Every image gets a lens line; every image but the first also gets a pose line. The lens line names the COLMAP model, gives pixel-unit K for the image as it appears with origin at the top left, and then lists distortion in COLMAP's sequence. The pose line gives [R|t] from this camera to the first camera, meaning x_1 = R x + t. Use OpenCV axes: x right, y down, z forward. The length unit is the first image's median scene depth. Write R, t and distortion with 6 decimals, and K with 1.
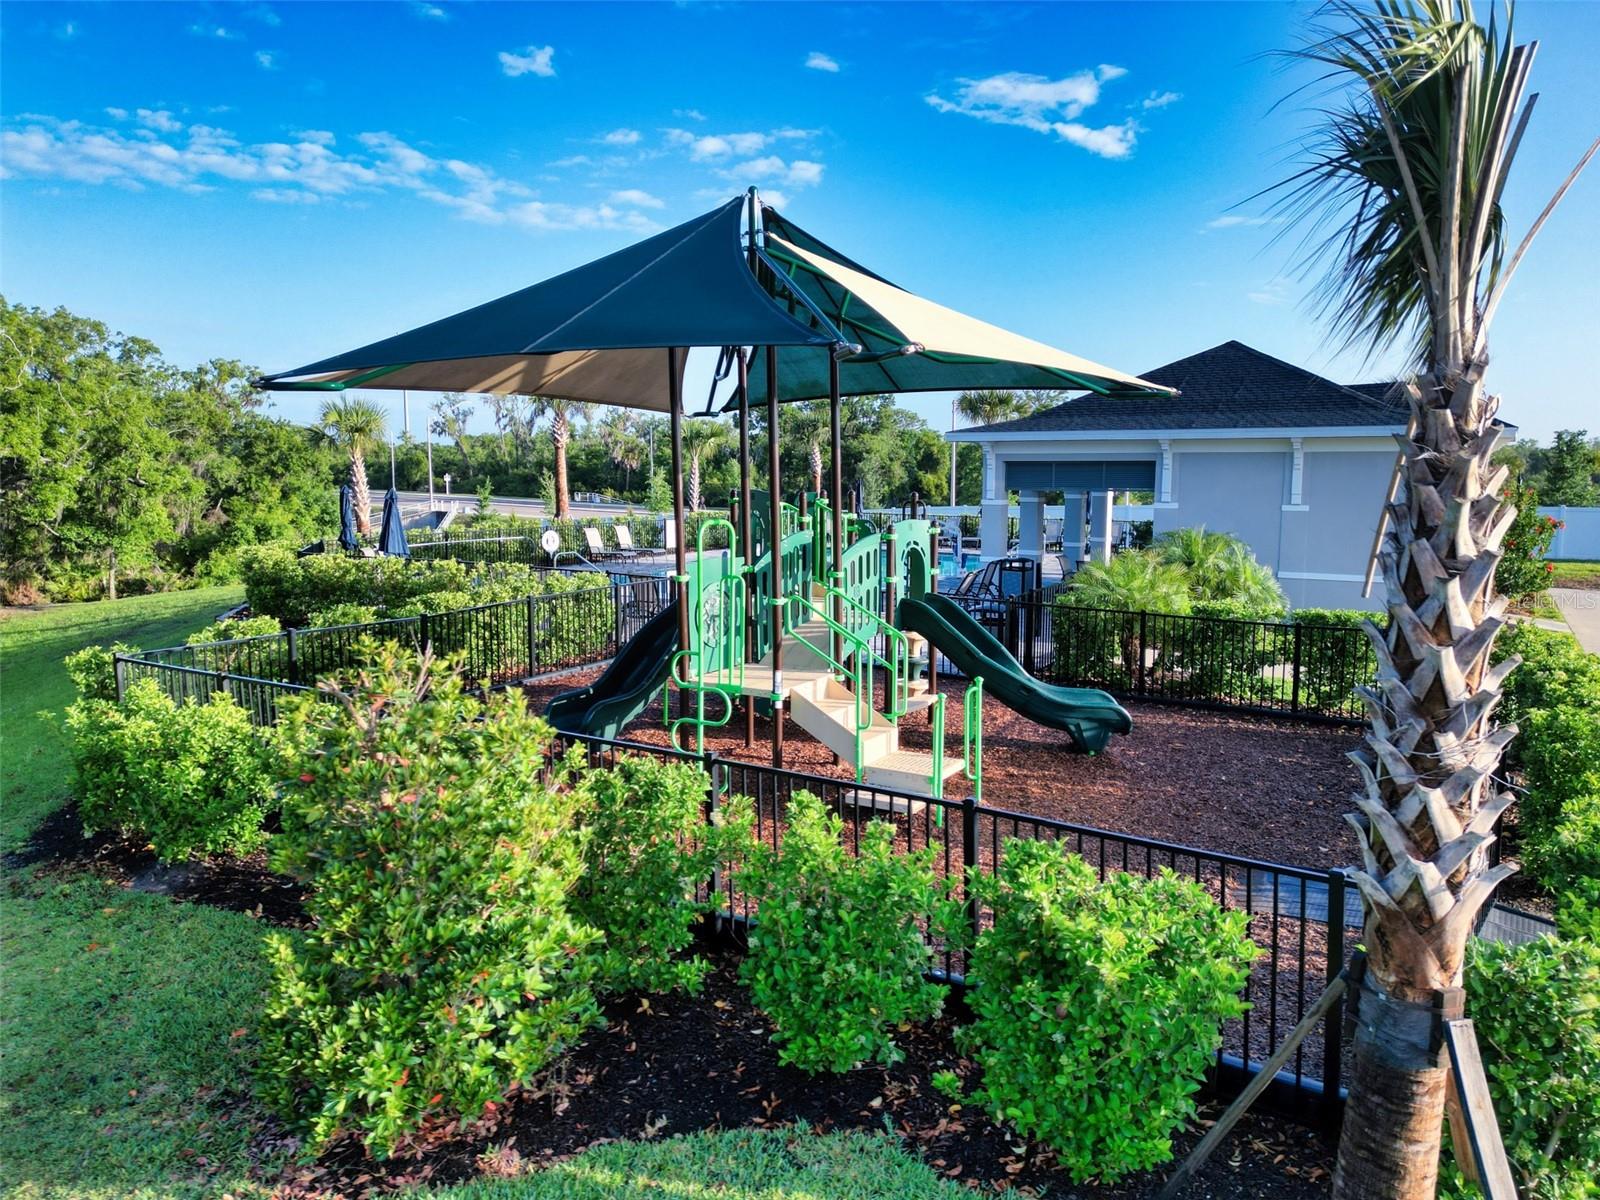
lens RADIAL K [[1111.7, 0, 798.6], [0, 1111.7, 596.4], [0, 0, 1]] dist [0.079098, -0.074053]
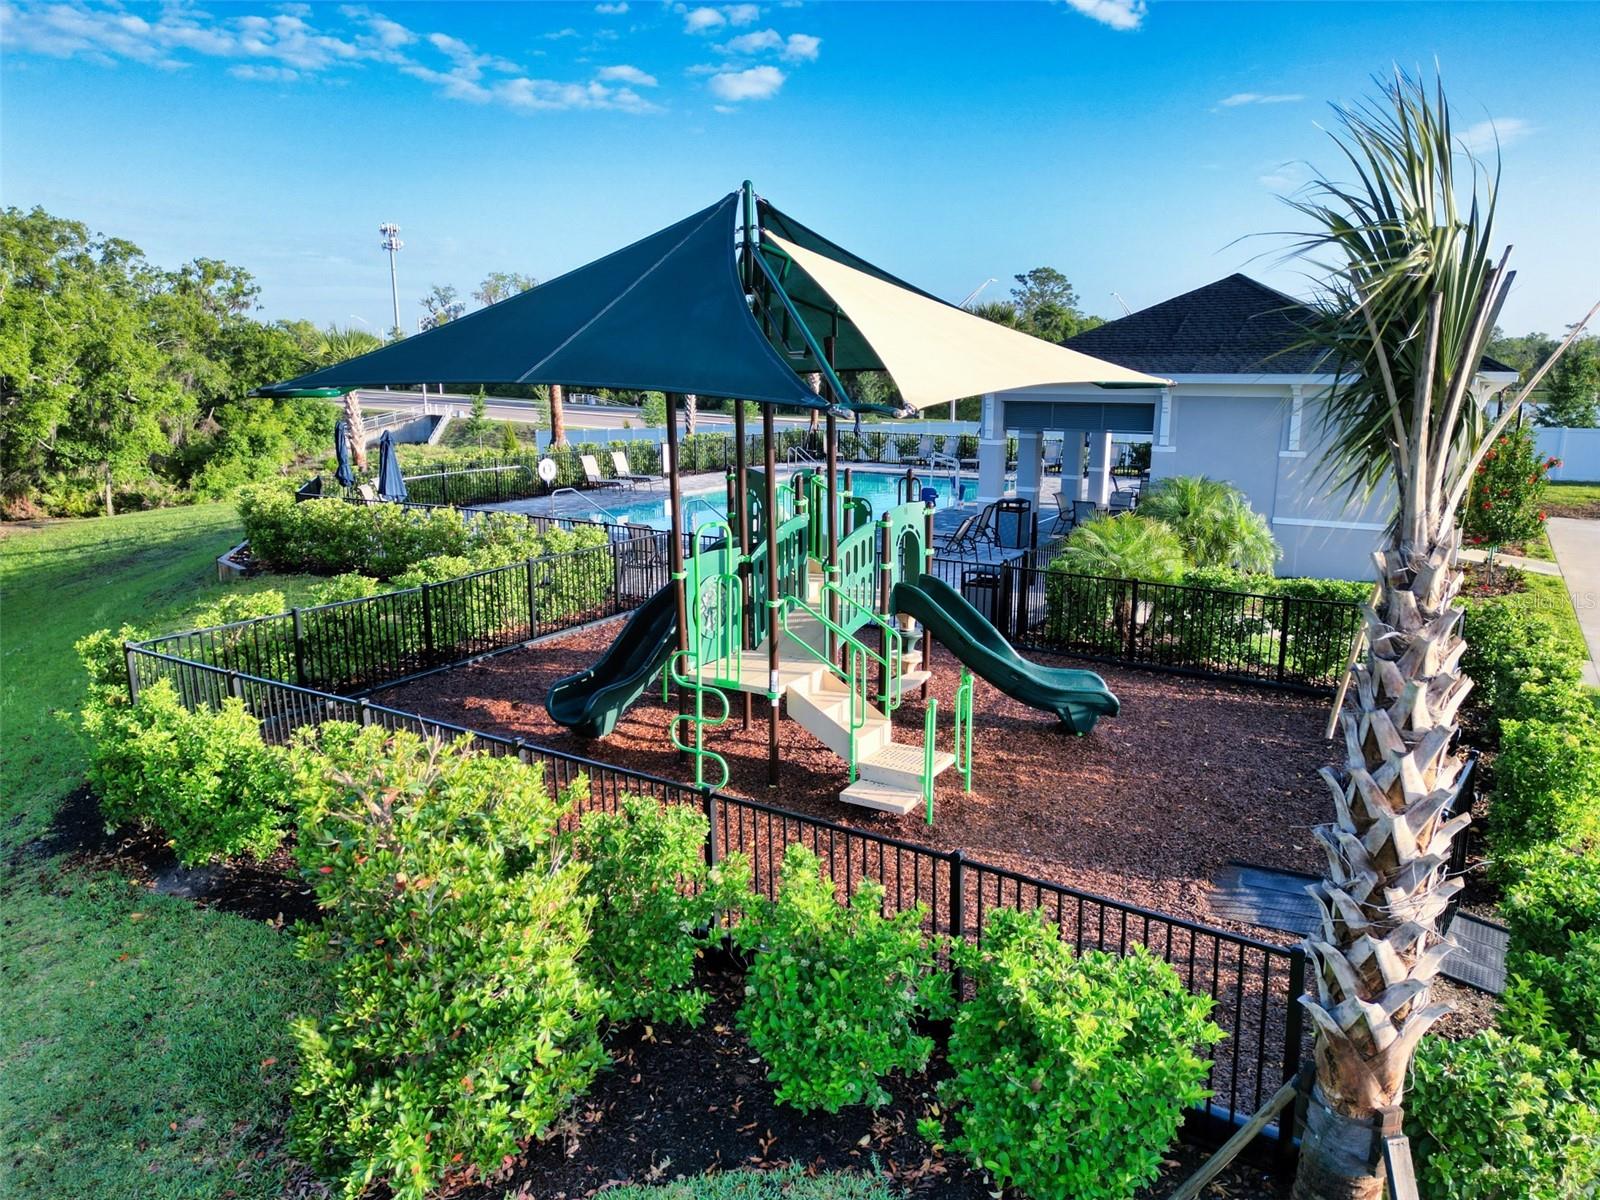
lens RADIAL K [[1111.7, 0, 798.6], [0, 1111.7, 596.4], [0, 0, 1]] dist [0.079098, -0.074053]
pose [[0.999999, -0.000821, 0.001136, 0.003090], [0.000712, 0.995707, 0.092557, -0.108808], [-0.001207, -0.092556, 0.995707, -0.016236]]
